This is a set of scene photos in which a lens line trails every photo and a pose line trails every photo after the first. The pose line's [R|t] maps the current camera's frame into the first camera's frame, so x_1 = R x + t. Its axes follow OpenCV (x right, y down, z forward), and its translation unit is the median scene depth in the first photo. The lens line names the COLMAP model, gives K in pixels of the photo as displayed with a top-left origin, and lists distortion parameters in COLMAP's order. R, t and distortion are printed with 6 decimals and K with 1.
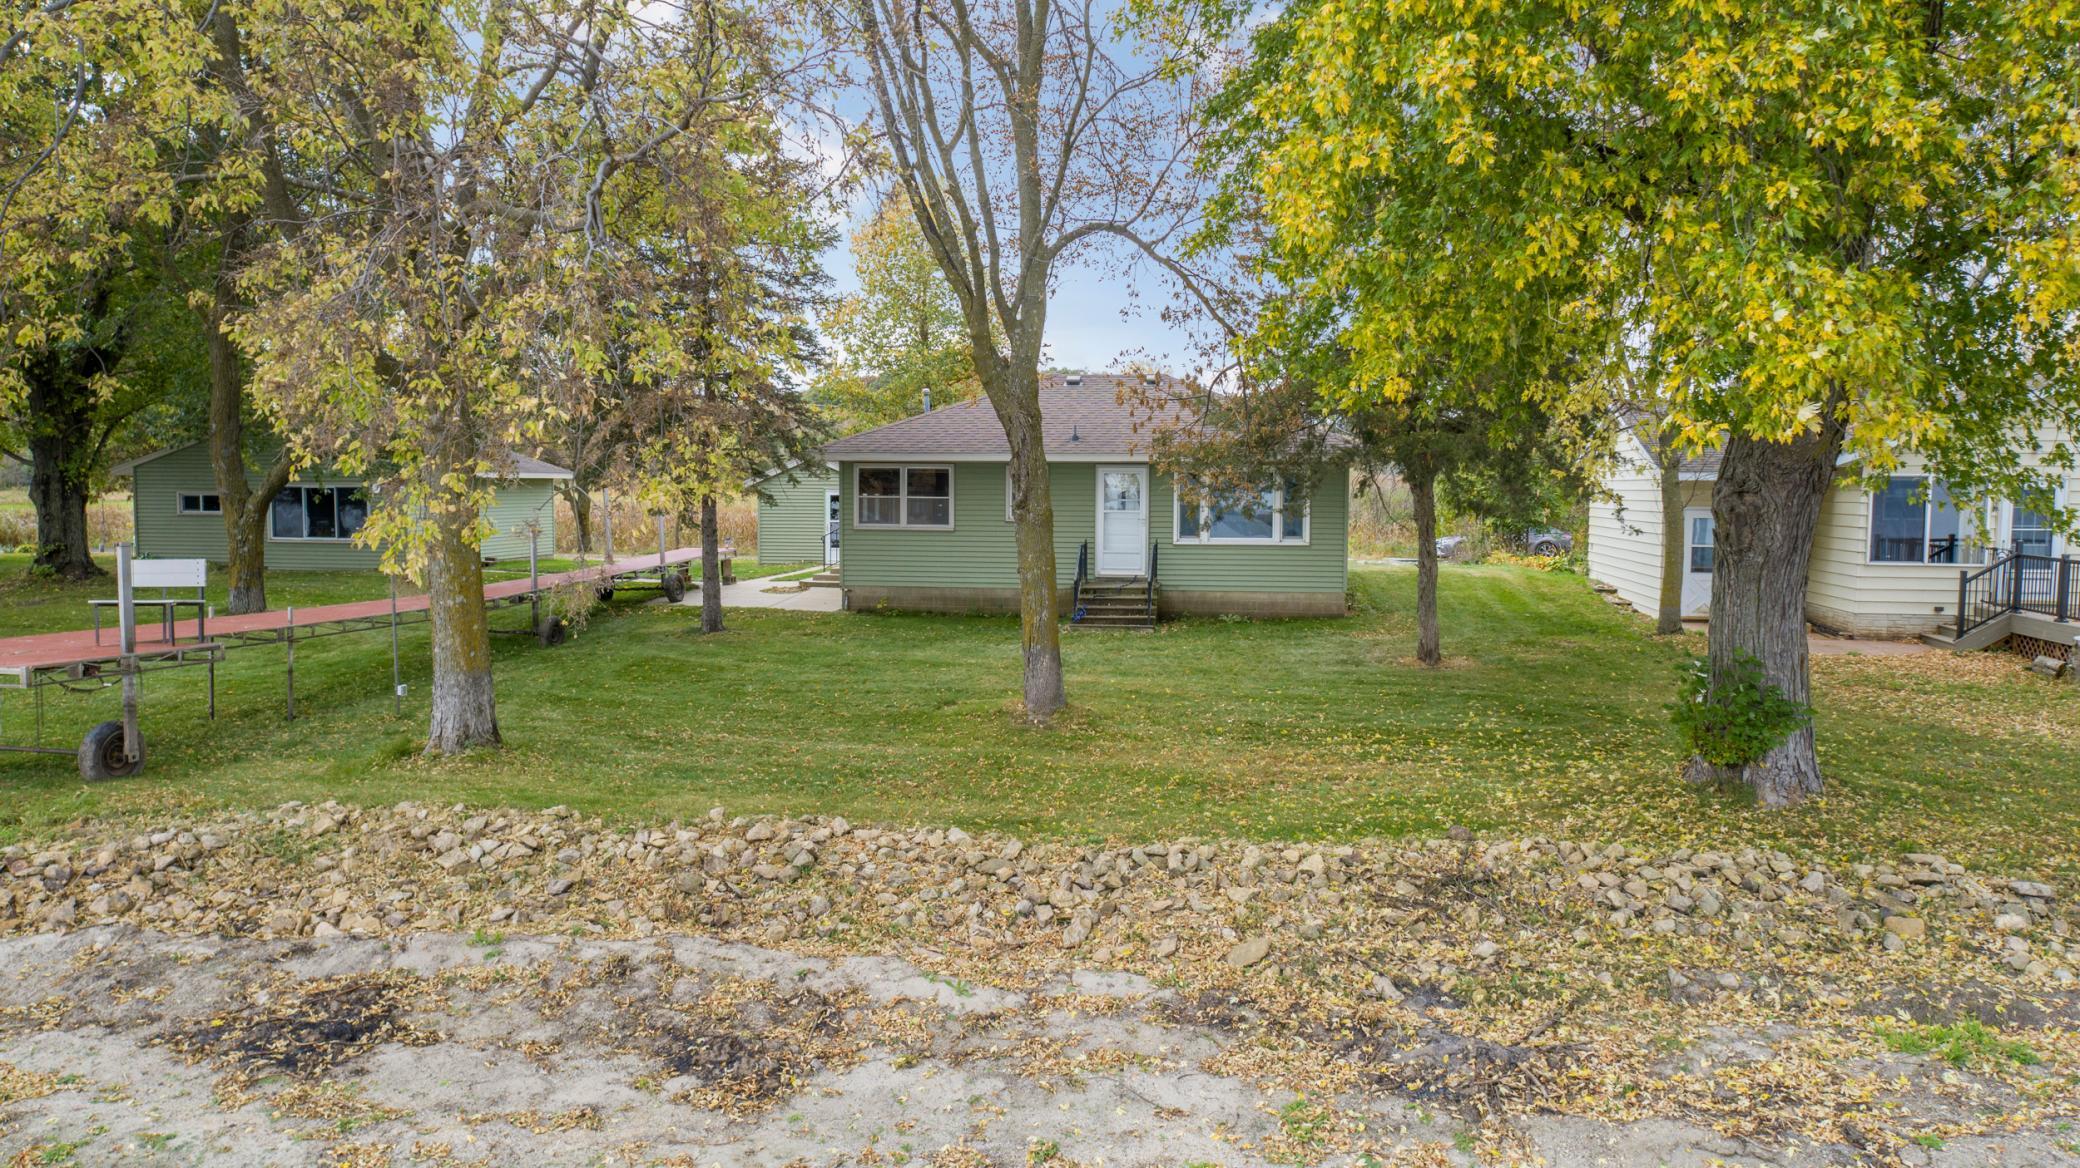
lens RADIAL K [[1410.0, 0, 1040.0], [0, 1410.0, 584.0], [0, 0, 1]] dist [-0.016748, 0.013959]
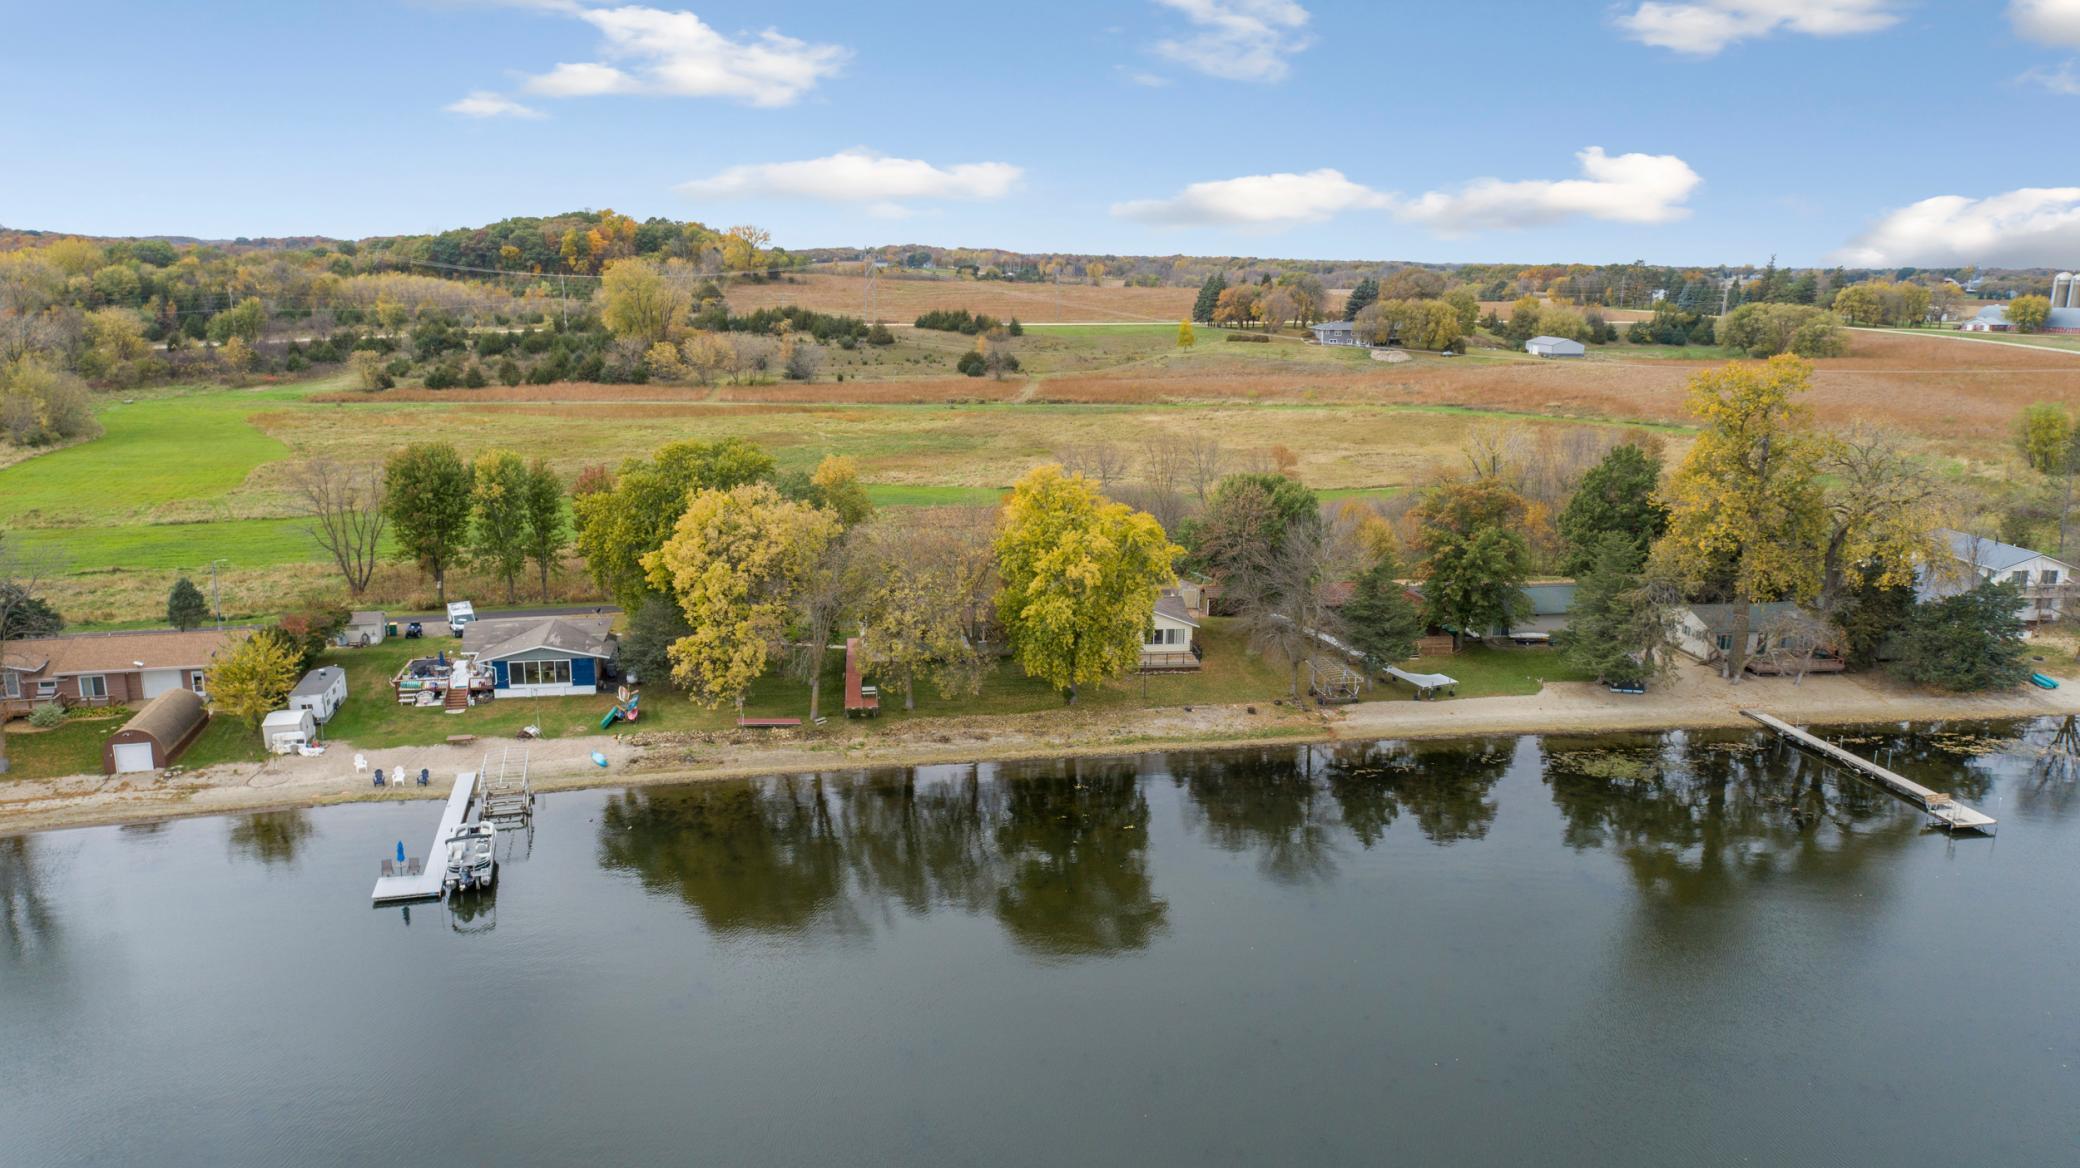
lens RADIAL K [[1405.2, 0, 1044.2], [0, 1405.2, 616.1], [0, 0, 1]] dist [-0.013584, 0.009413]
pose [[0.950633, -0.067965, 0.302785, -2.612131], [0.011520, 0.982778, 0.184432, -2.304269], [-0.310105, -0.171839, 0.935043, -8.125395]]
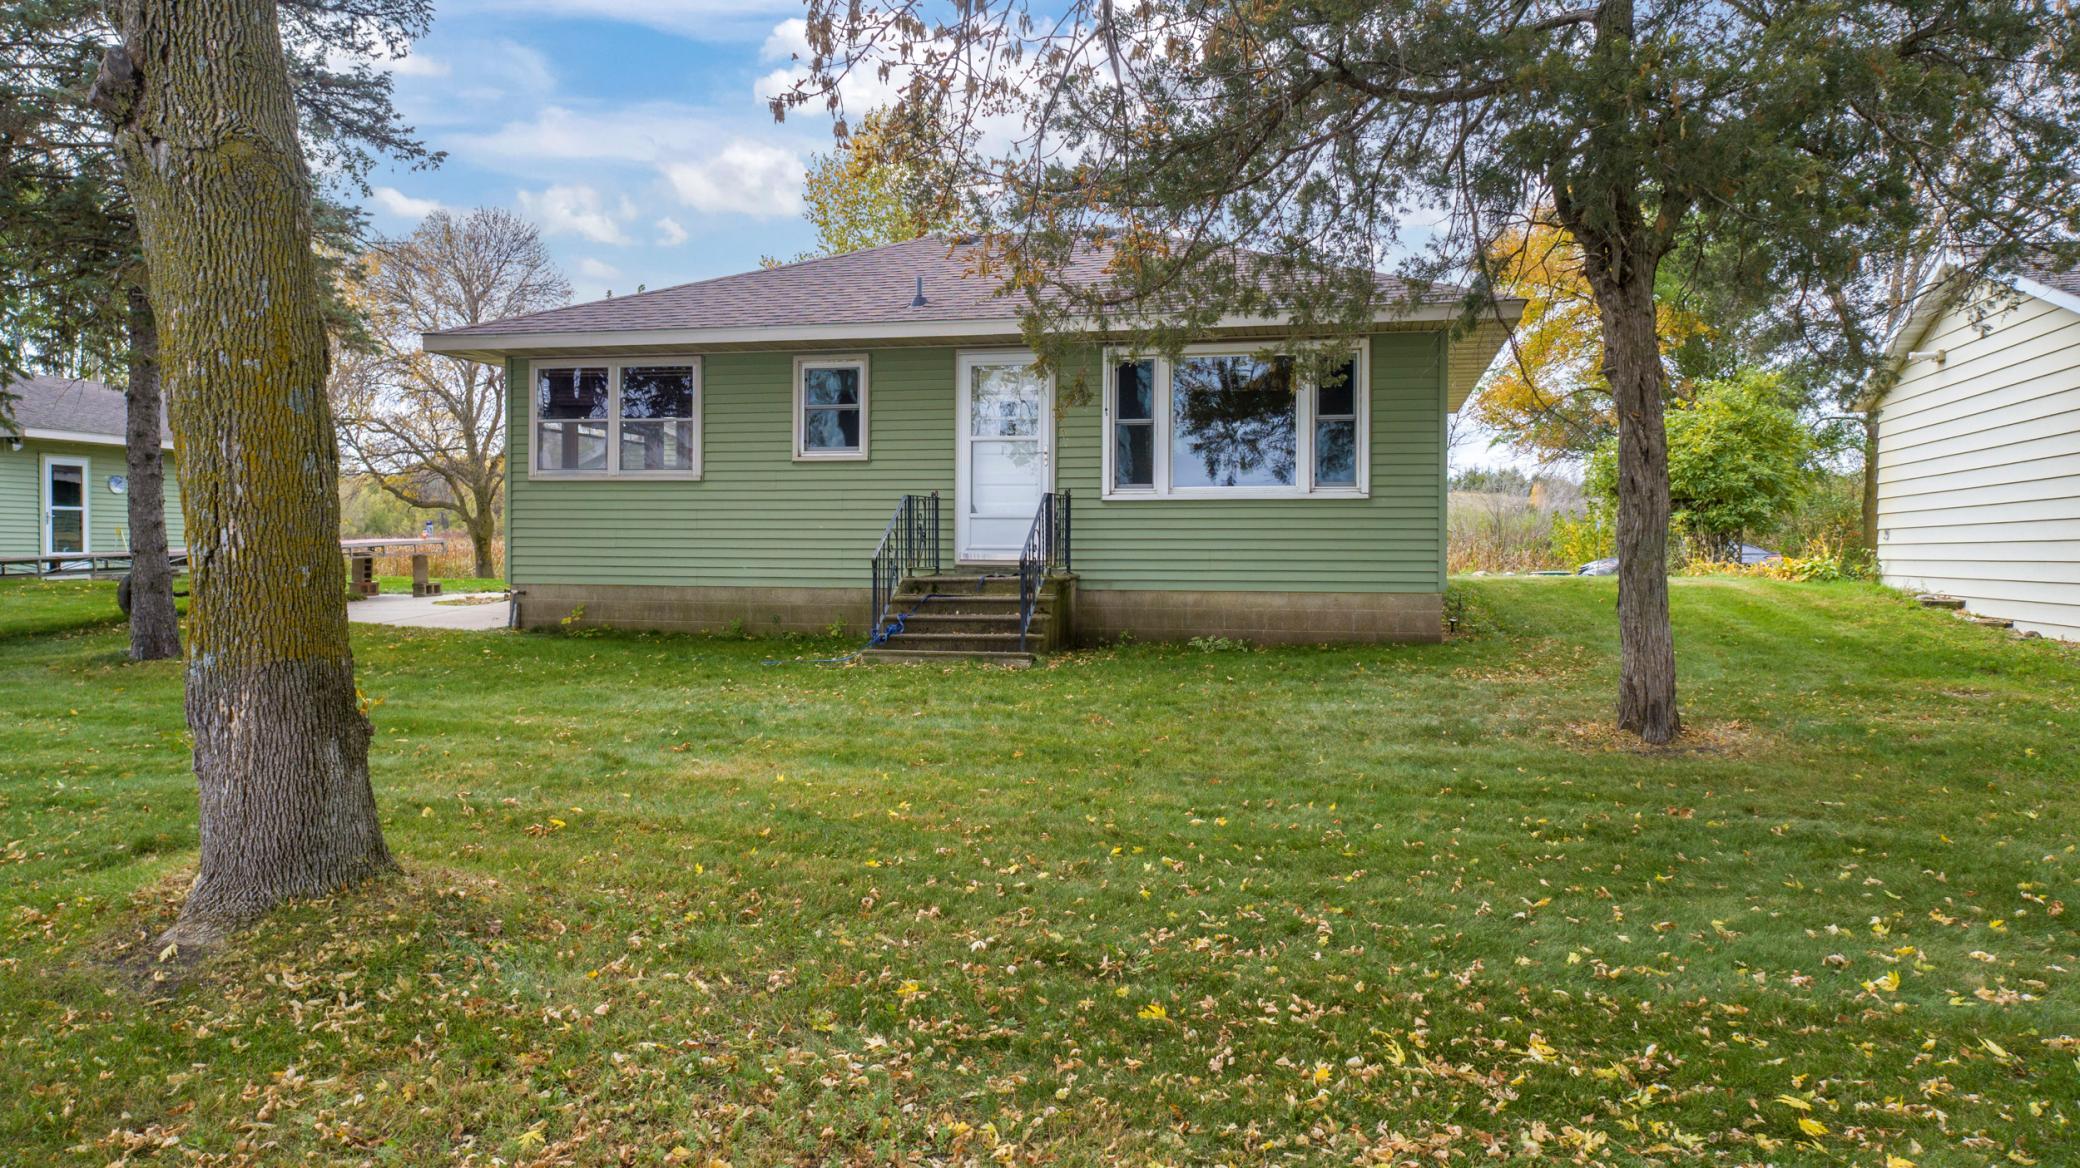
lens RADIAL K [[1410.0, 0, 1040.0], [0, 1410.0, 584.0], [0, 0, 1]] dist [-0.016748, 0.013959]
pose [[0.996857, 0.000661, -0.079216, 0.263987], [-0.004406, 0.998880, -0.047108, 0.062512], [0.079096, 0.047309, 0.995744, 1.139950]]
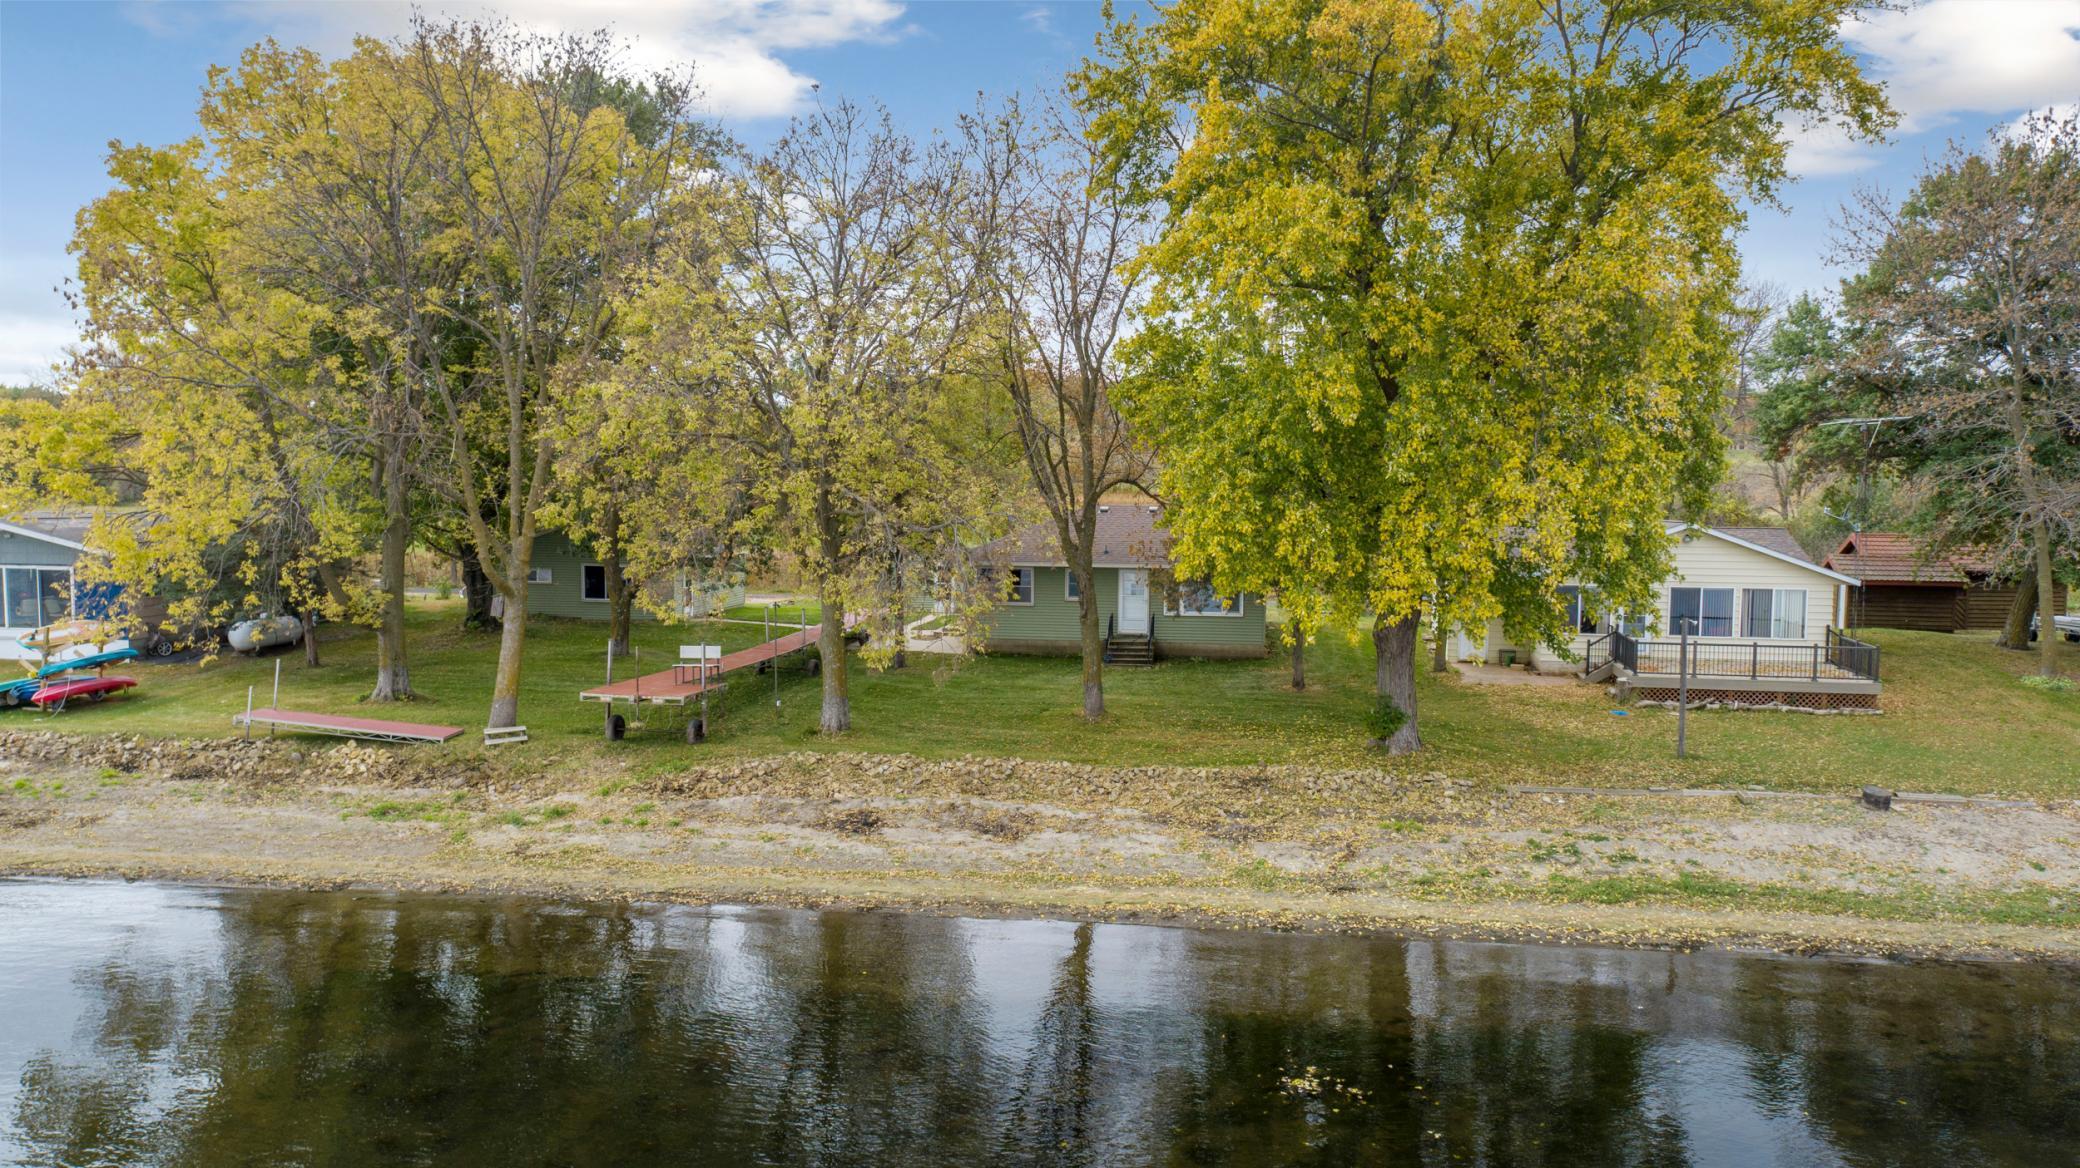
lens RADIAL K [[1410.0, 0, 1040.0], [0, 1410.0, 584.0], [0, 0, 1]] dist [-0.016748, 0.013959]
pose [[0.999919, 0.002194, -0.012512, -0.078907], [-0.002162, 0.999994, 0.002630, -0.164367], [0.012517, -0.002603, 0.999918, -1.648246]]
